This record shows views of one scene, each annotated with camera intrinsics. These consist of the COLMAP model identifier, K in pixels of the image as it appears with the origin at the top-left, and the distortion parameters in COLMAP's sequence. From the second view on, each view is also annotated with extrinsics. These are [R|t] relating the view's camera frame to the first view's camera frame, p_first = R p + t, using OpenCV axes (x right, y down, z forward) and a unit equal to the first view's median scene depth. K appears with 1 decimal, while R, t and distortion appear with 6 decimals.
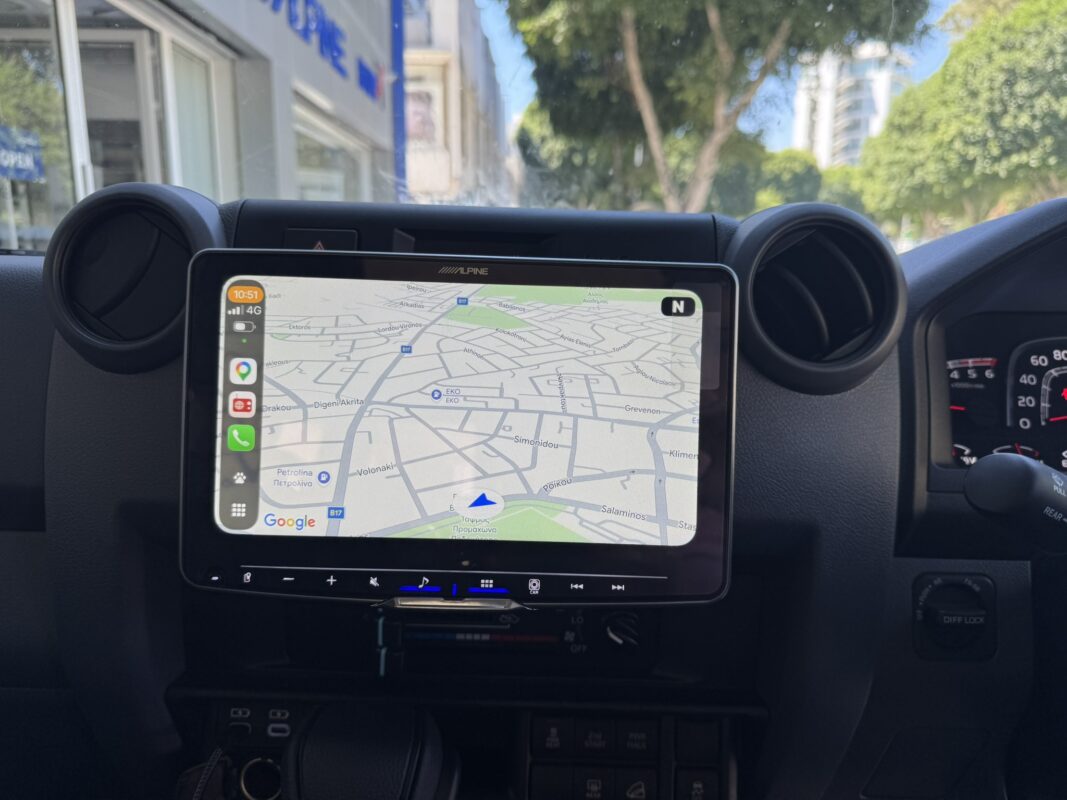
lens RADIAL K [[800.7, 0, 538.2], [0, 800.7, 399.0], [0, 0, 1]] dist [-0.005682, -0.010145]
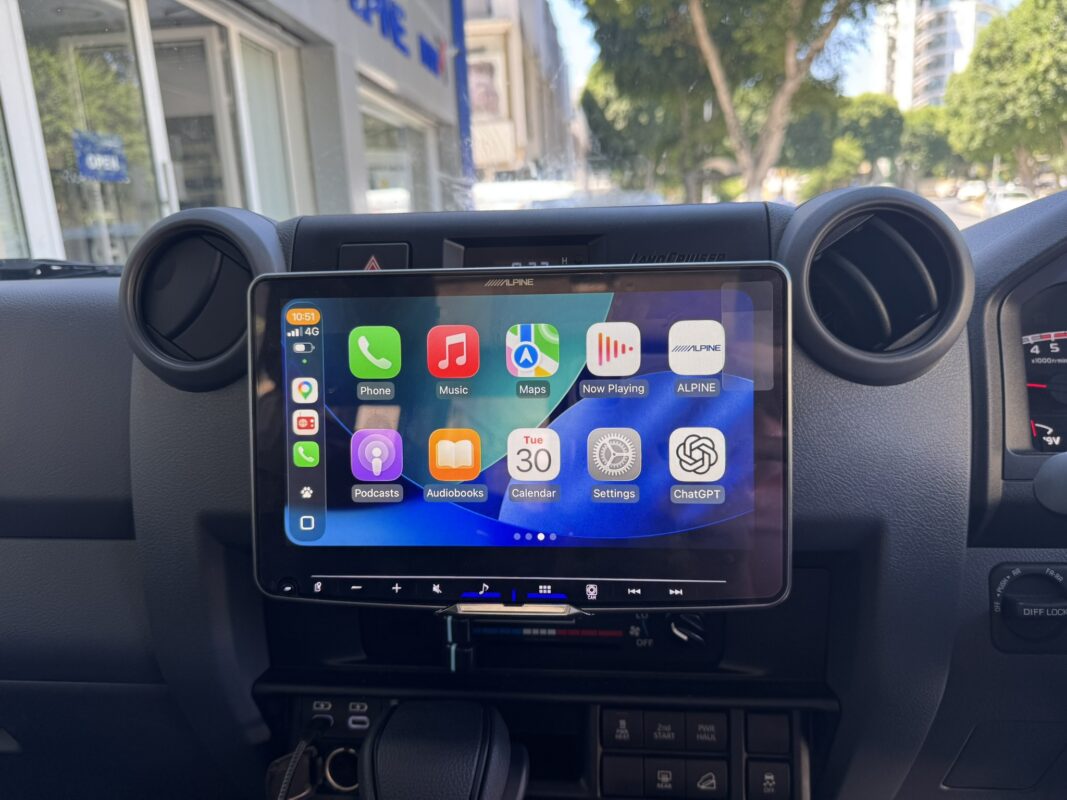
lens RADIAL K [[801.4, 0, 534.8], [0, 801.4, 393.7], [0, 0, 1]] dist [-0.011111, -0.004744]
pose [[0.994236, -0.038506, -0.100061, 0.022406], [0.041973, 0.998581, 0.032778, -0.034145], [0.098657, -0.036789, 0.994441, -0.003323]]
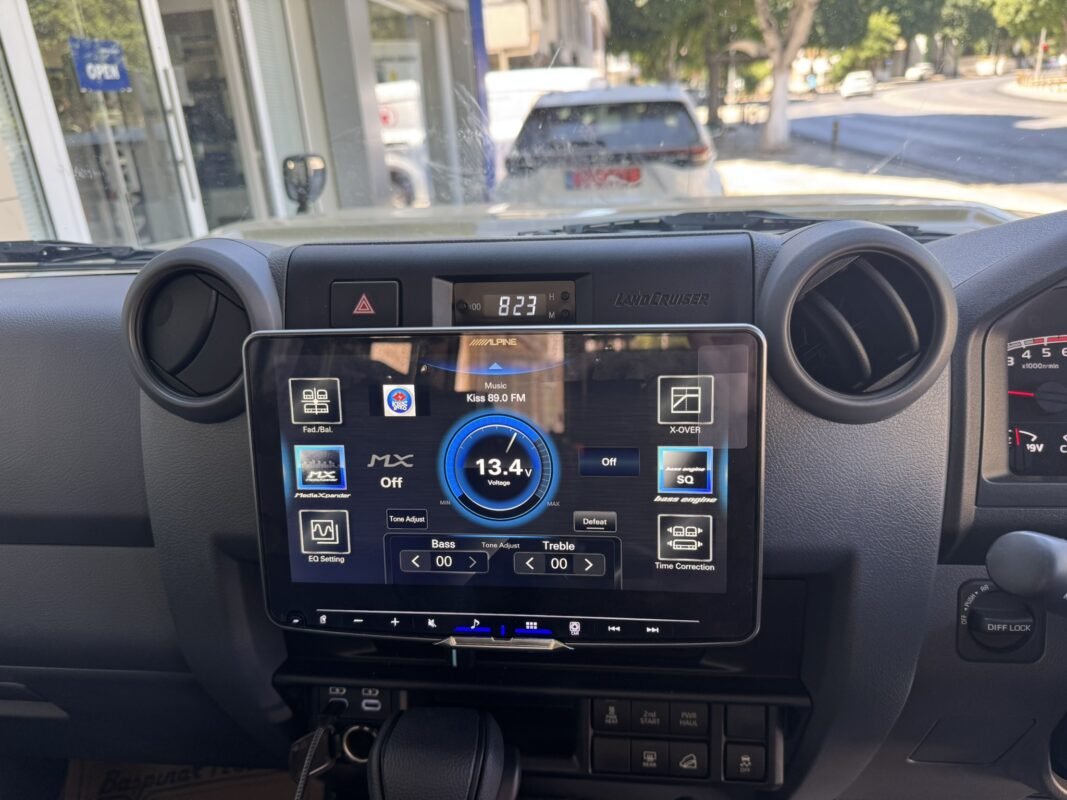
lens RADIAL K [[800.2, 0, 533.5], [0, 800.2, 400.0], [0, 0, 1]] dist [-0.008129, -0.008519]
pose [[0.990918, -0.031343, -0.130761, 0.059811], [0.053852, 0.983564, 0.172343, -0.171907], [0.123210, -0.177819, 0.976319, -0.011270]]
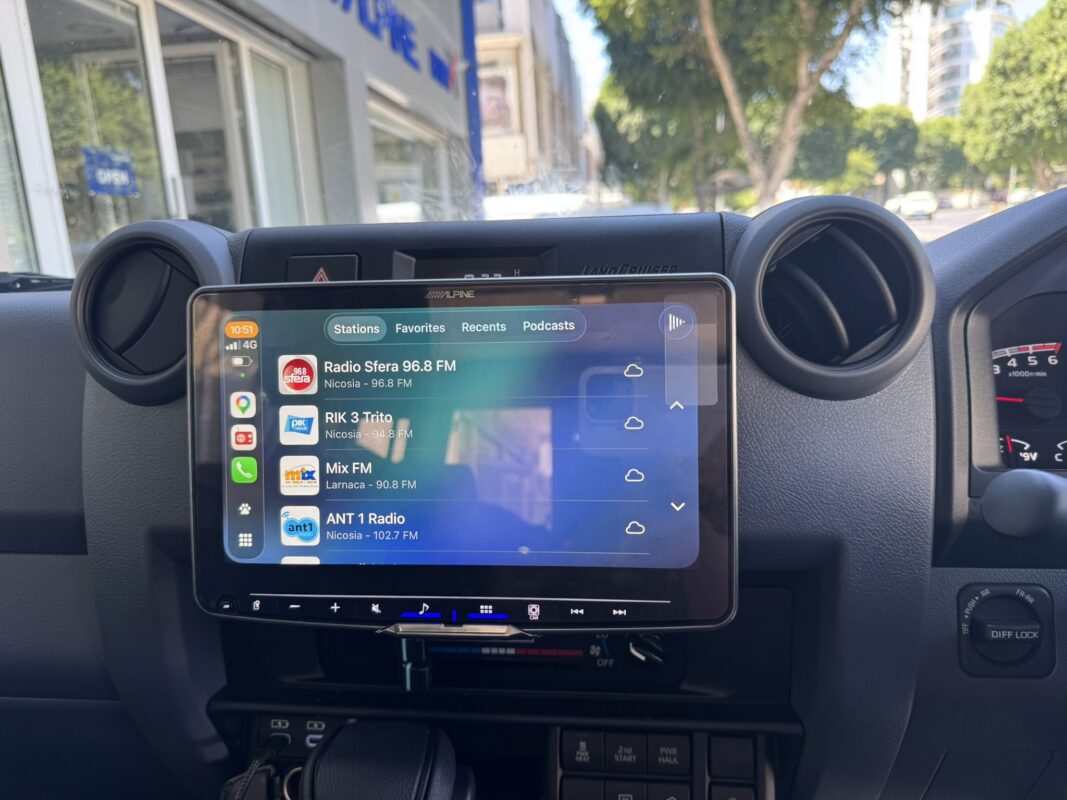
lens RADIAL K [[800.2, 0, 533.5], [0, 800.2, 400.0], [0, 0, 1]] dist [-0.008129, -0.008519]
pose [[0.992155, -0.038742, -0.118857, 0.079516], [0.041914, 0.998826, 0.024305, -0.032869], [0.117776, -0.029096, 0.992614, 0.019570]]
